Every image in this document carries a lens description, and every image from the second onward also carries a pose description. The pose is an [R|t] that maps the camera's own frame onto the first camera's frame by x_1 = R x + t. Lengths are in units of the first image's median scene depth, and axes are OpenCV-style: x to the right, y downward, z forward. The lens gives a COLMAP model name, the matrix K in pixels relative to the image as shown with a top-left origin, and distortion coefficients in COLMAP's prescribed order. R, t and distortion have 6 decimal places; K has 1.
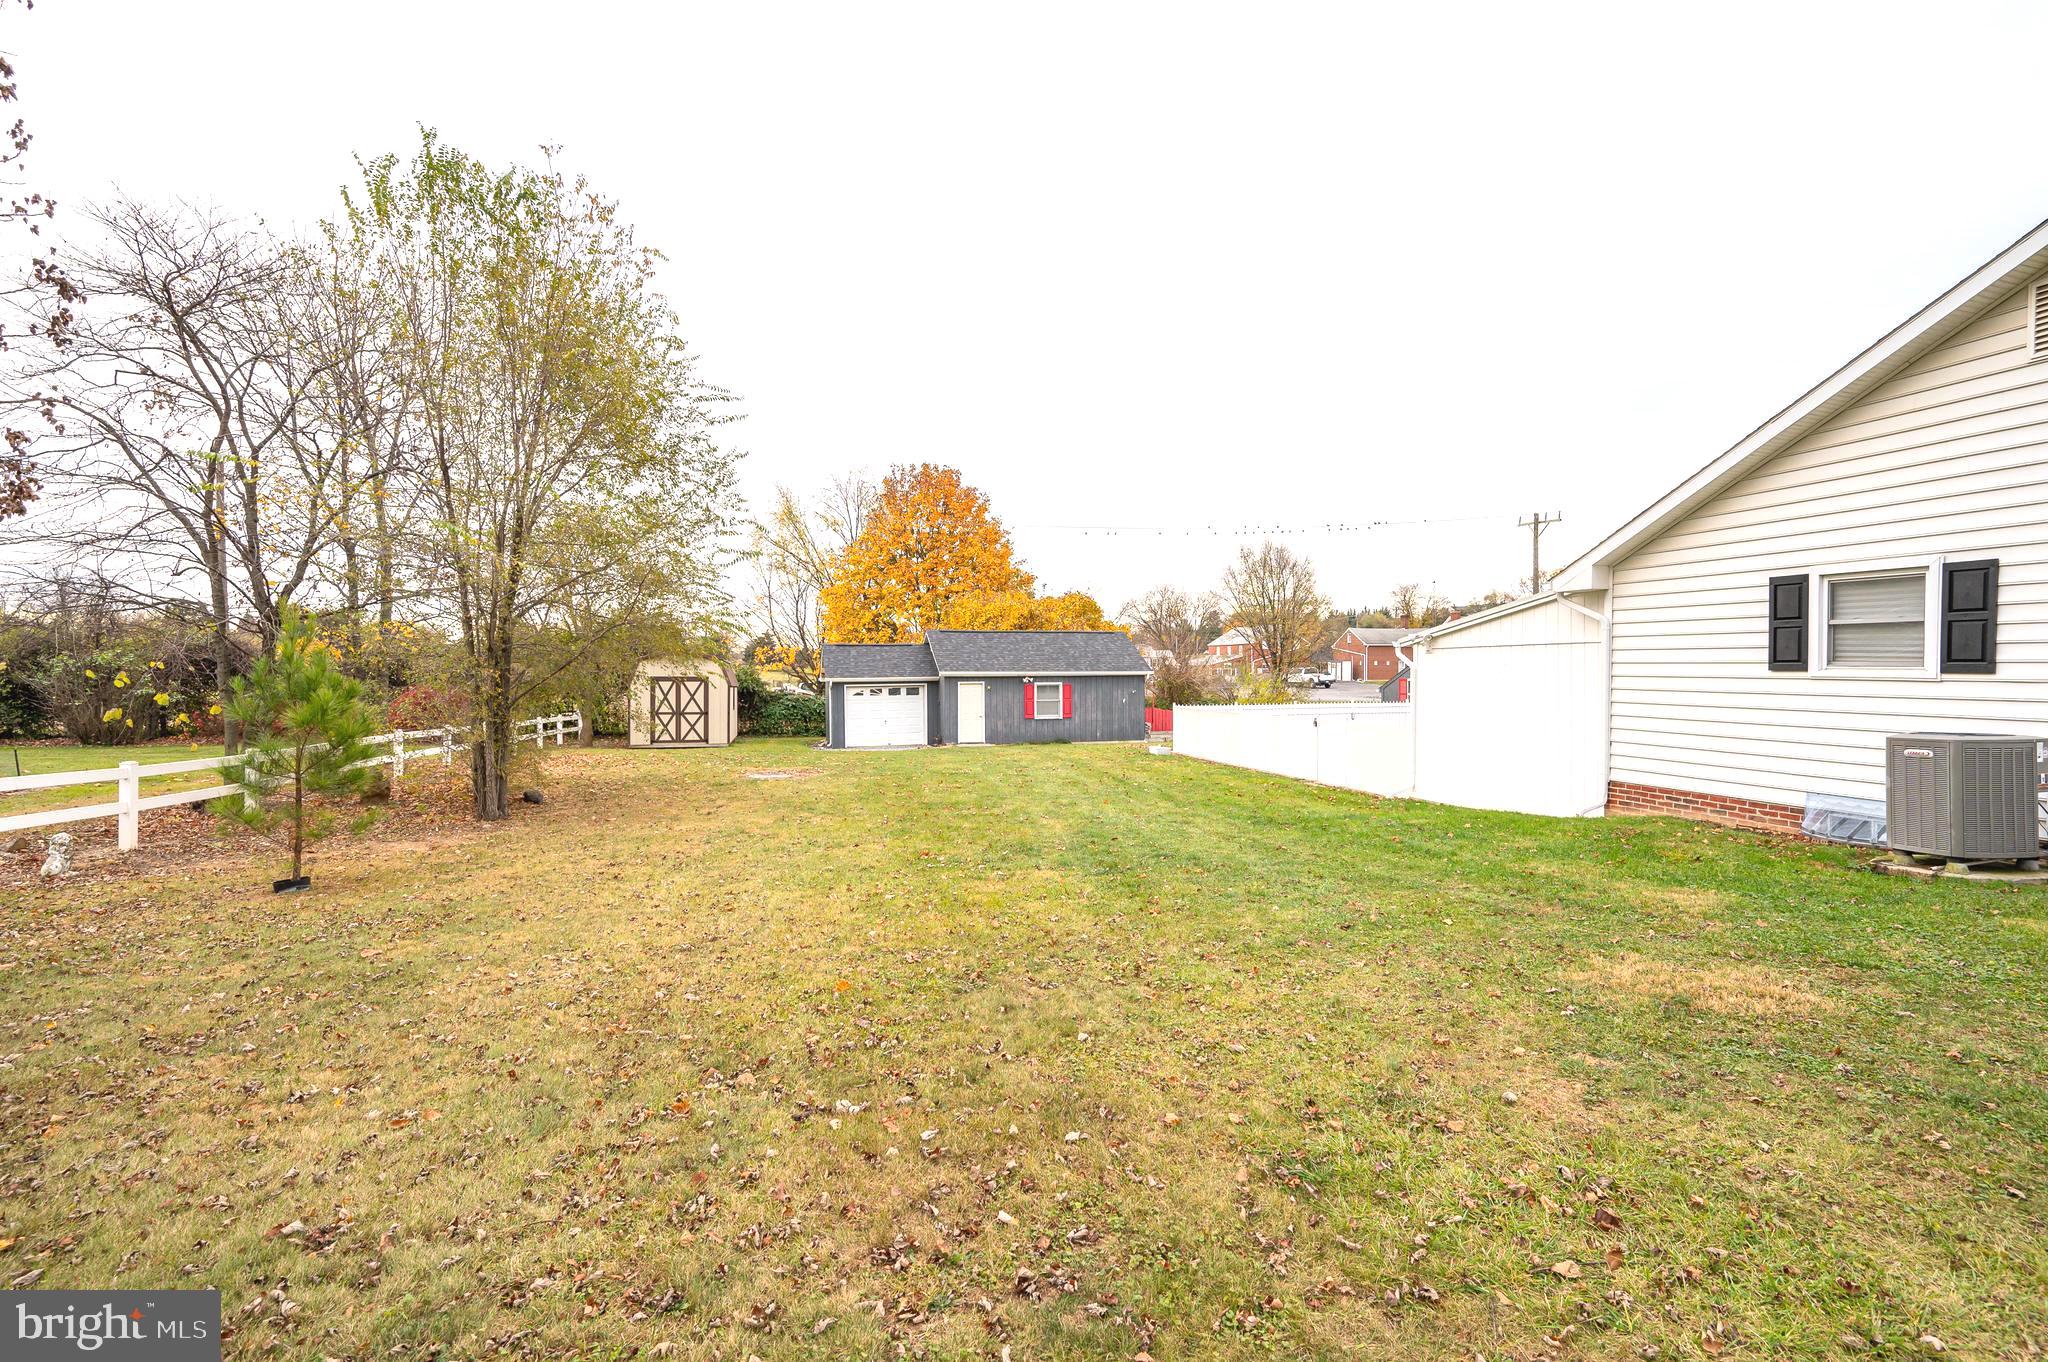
lens RADIAL K [[895.1, 0, 1024.0], [0, 895.1, 681.0], [0, 0, 1]] dist [-0.001652, 0.000040]
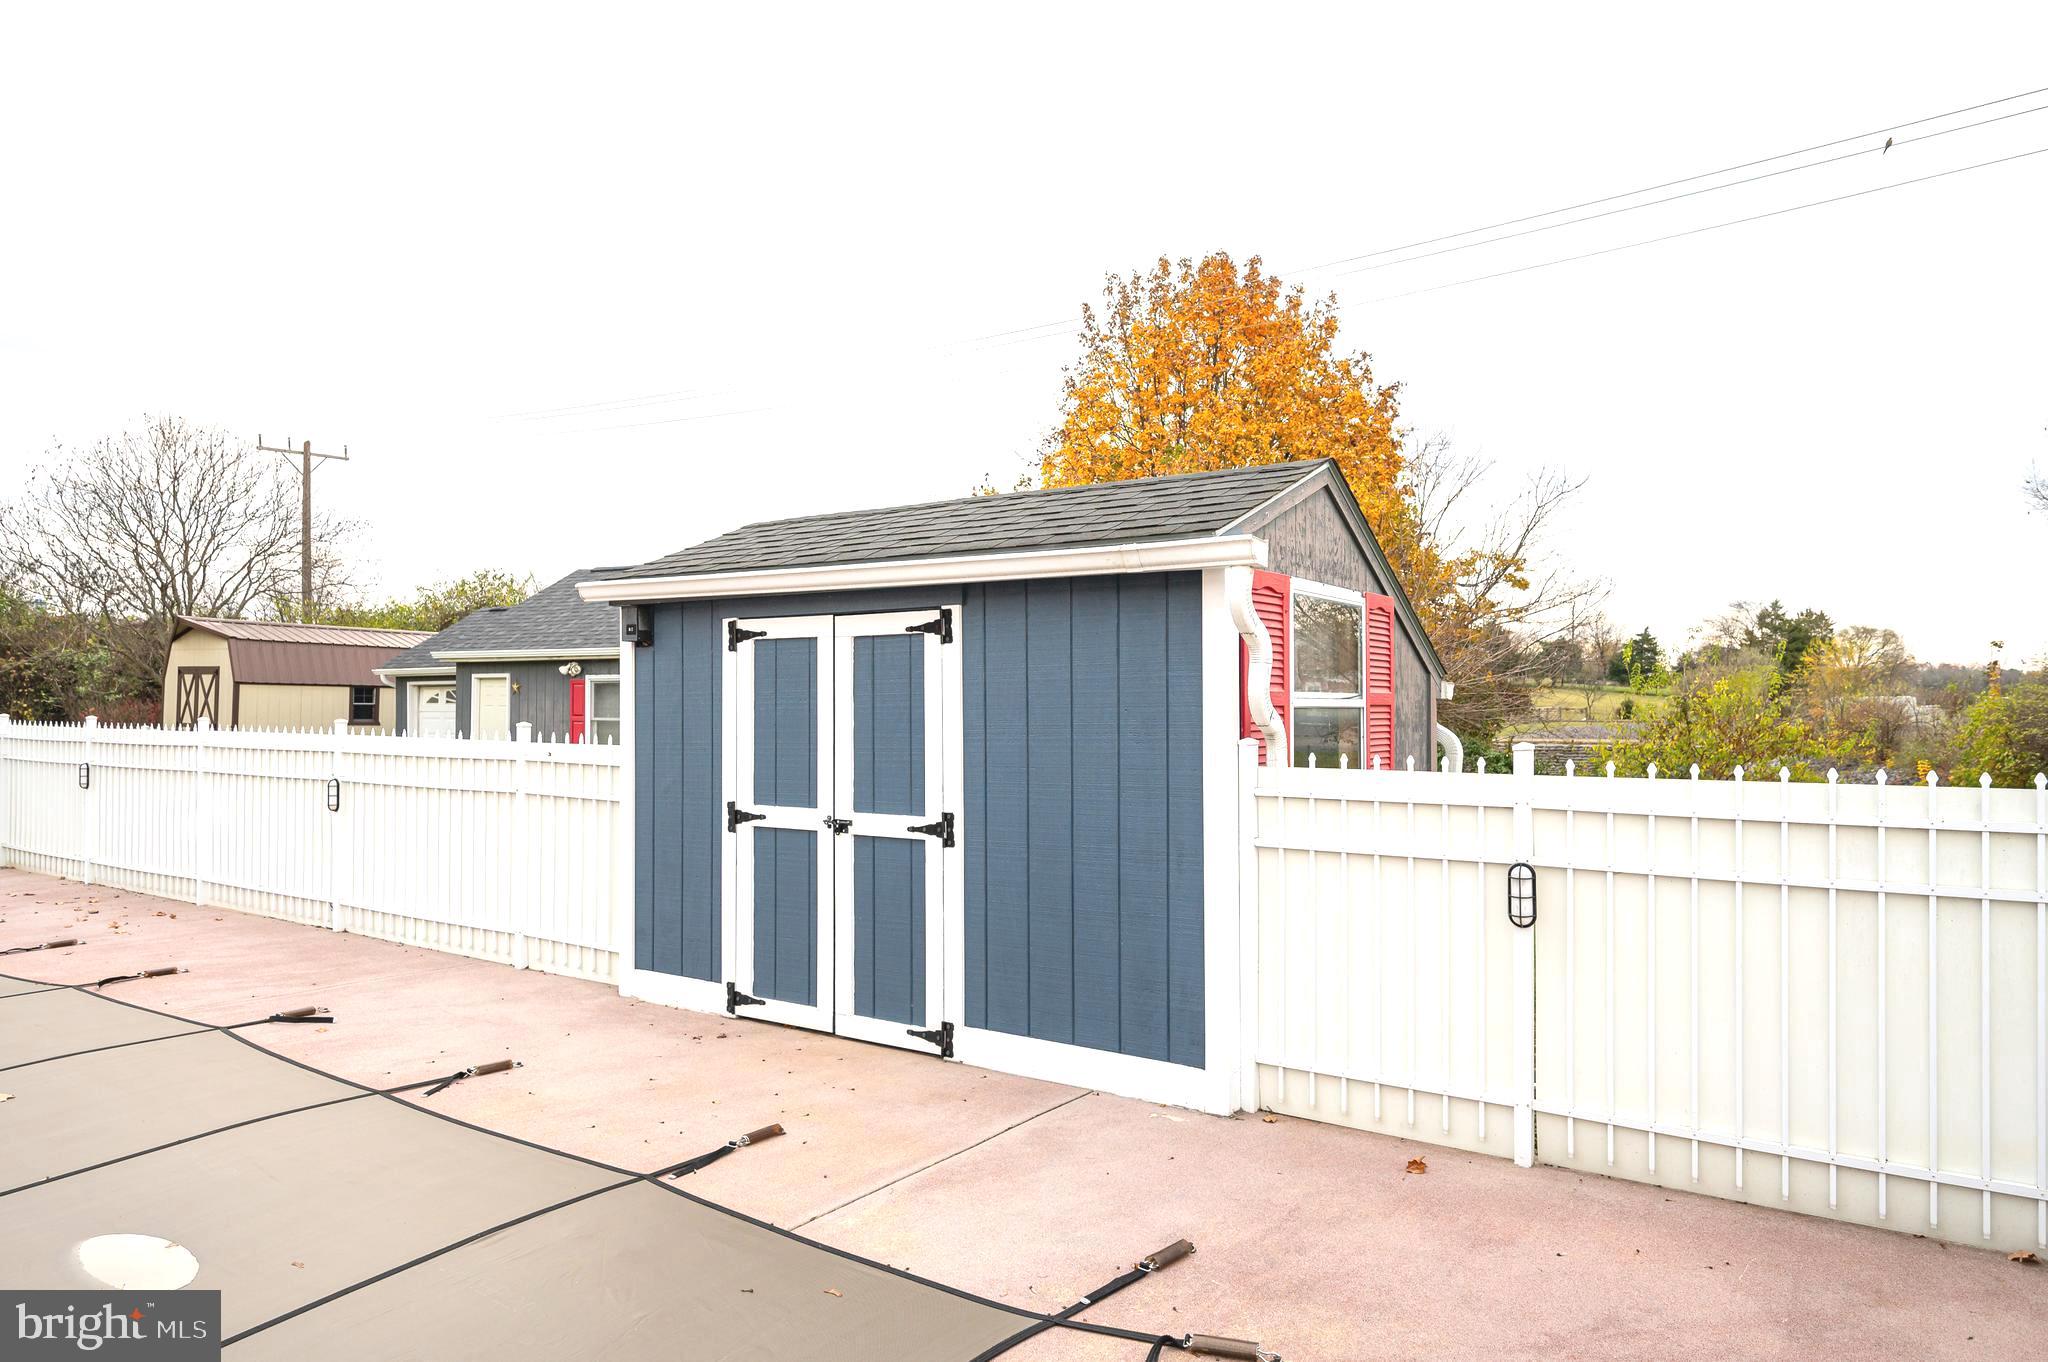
lens RADIAL K [[1270.6, 0, 1024.0], [0, 1270.6, 681.0], [0, 0, 1]] dist [0.003631, 0.001174]
pose [[0.659610, -0.005410, -0.751588, 0.588169], [-0.012214, 0.999765, -0.017915, 0.012410], [0.751509, 0.020997, 0.659389, 0.763474]]
